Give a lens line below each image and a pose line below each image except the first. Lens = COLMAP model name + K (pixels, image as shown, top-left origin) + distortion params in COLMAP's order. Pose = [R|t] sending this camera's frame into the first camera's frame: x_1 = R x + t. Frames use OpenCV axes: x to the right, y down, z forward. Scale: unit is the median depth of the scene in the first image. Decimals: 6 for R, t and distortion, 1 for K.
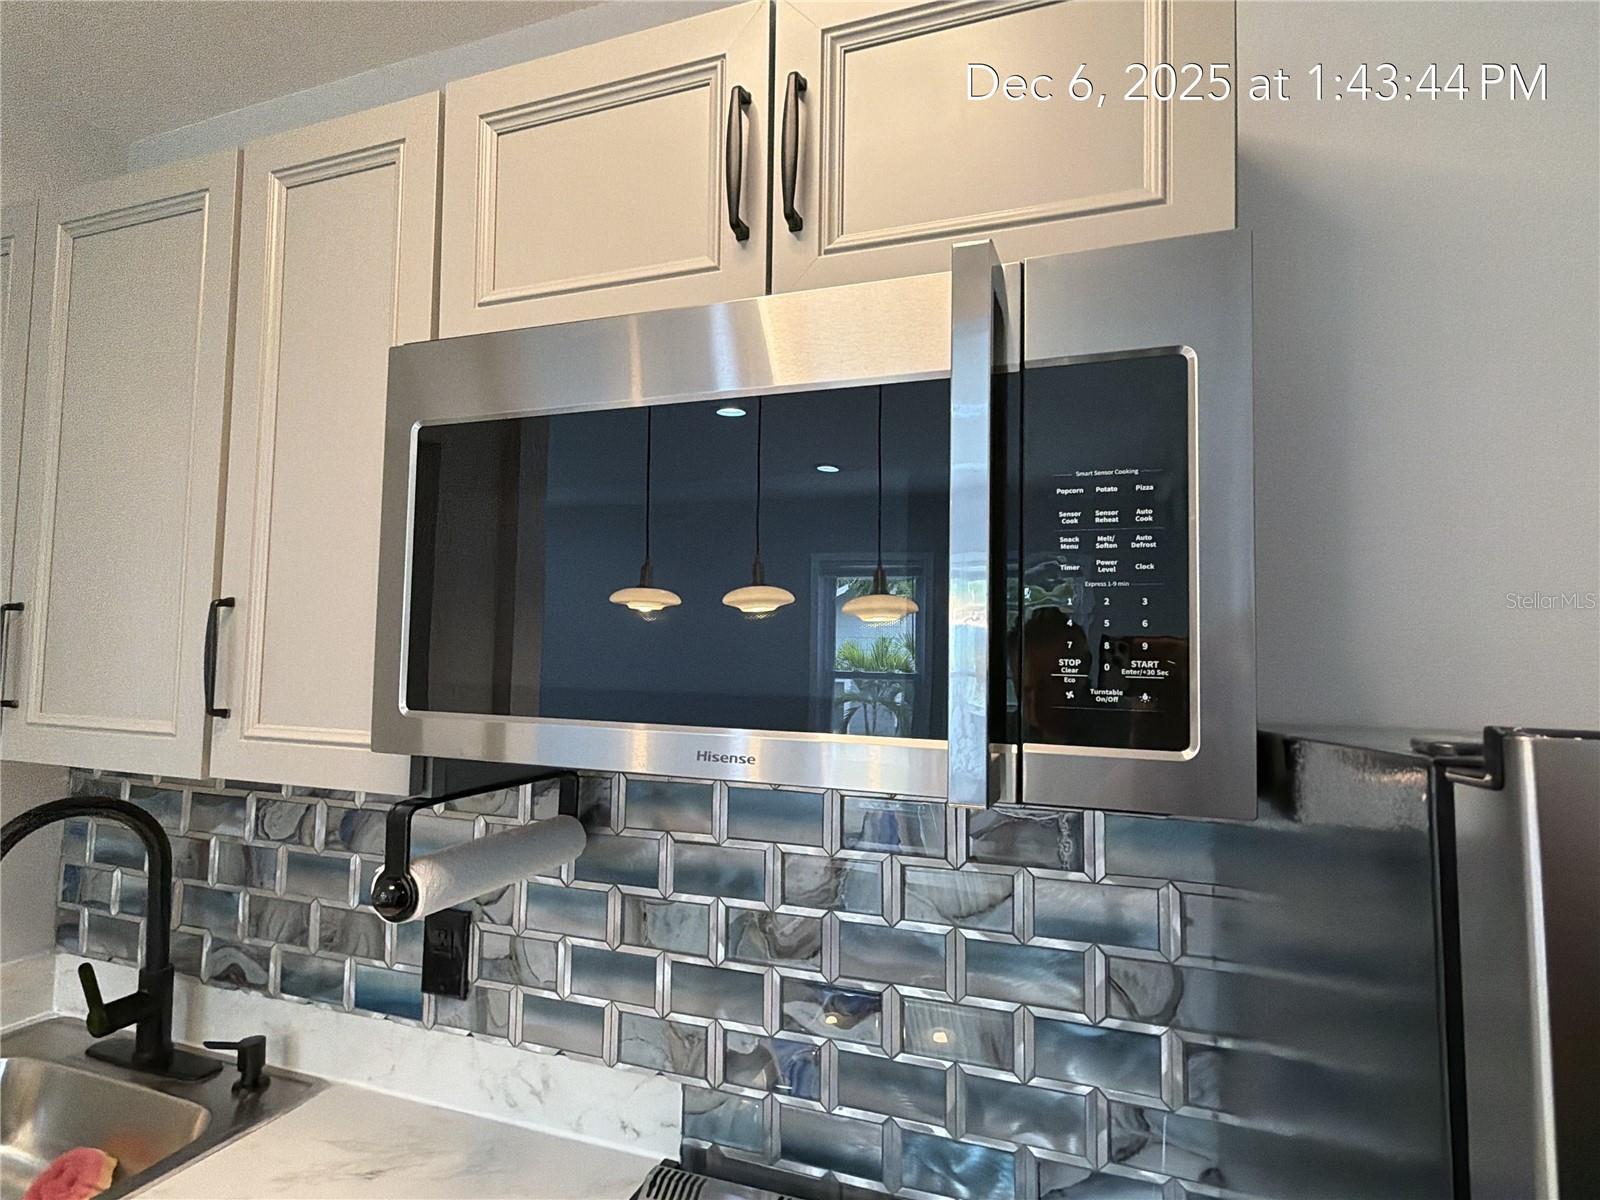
lens RADIAL K [[846.9, 0, 799.7], [0, 846.9, 602.7], [0, 0, 1]] dist [0.003554, -0.000667]
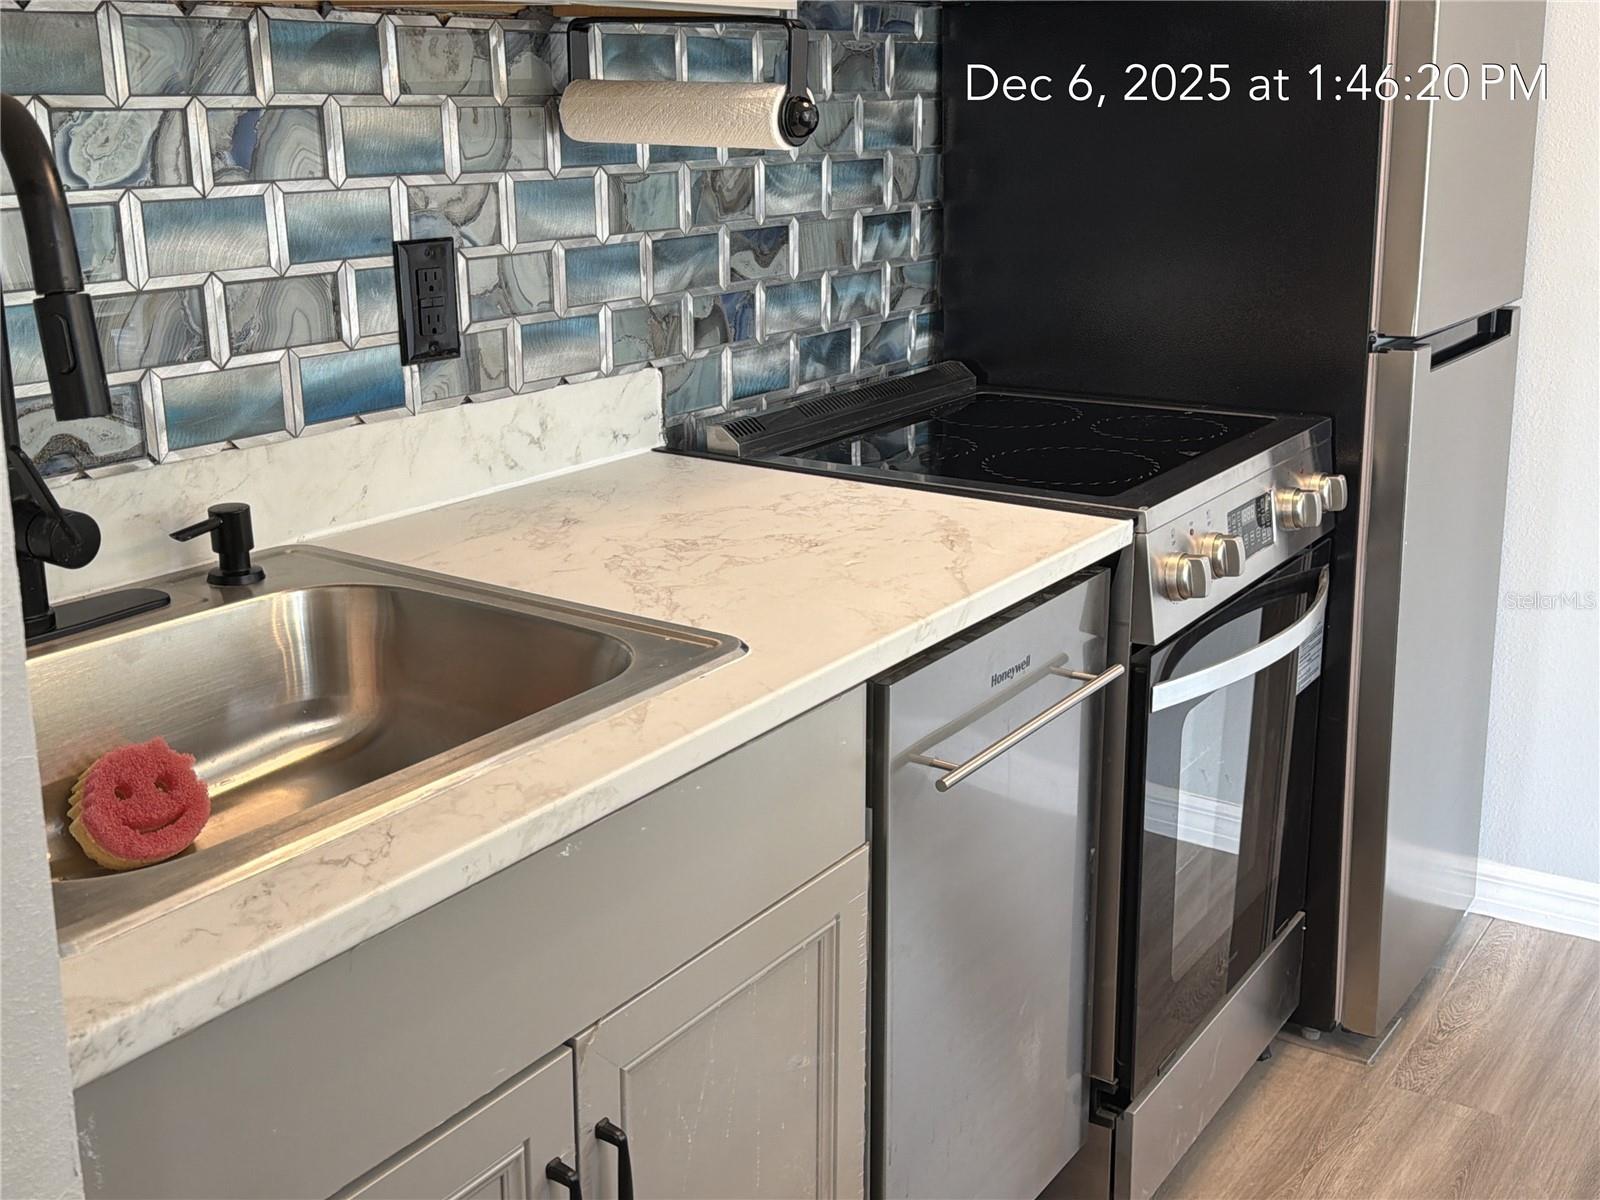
lens RADIAL K [[1707.8, 0, 809.2], [0, 1707.8, 602.6], [0, 0, 1]] dist [0.014529, 0.000000]
pose [[0.246862, -0.291134, 0.924284, -1.817864], [-0.054806, 0.948082, 0.313268, 0.195730], [-0.967500, -0.127990, 0.218090, 0.365185]]
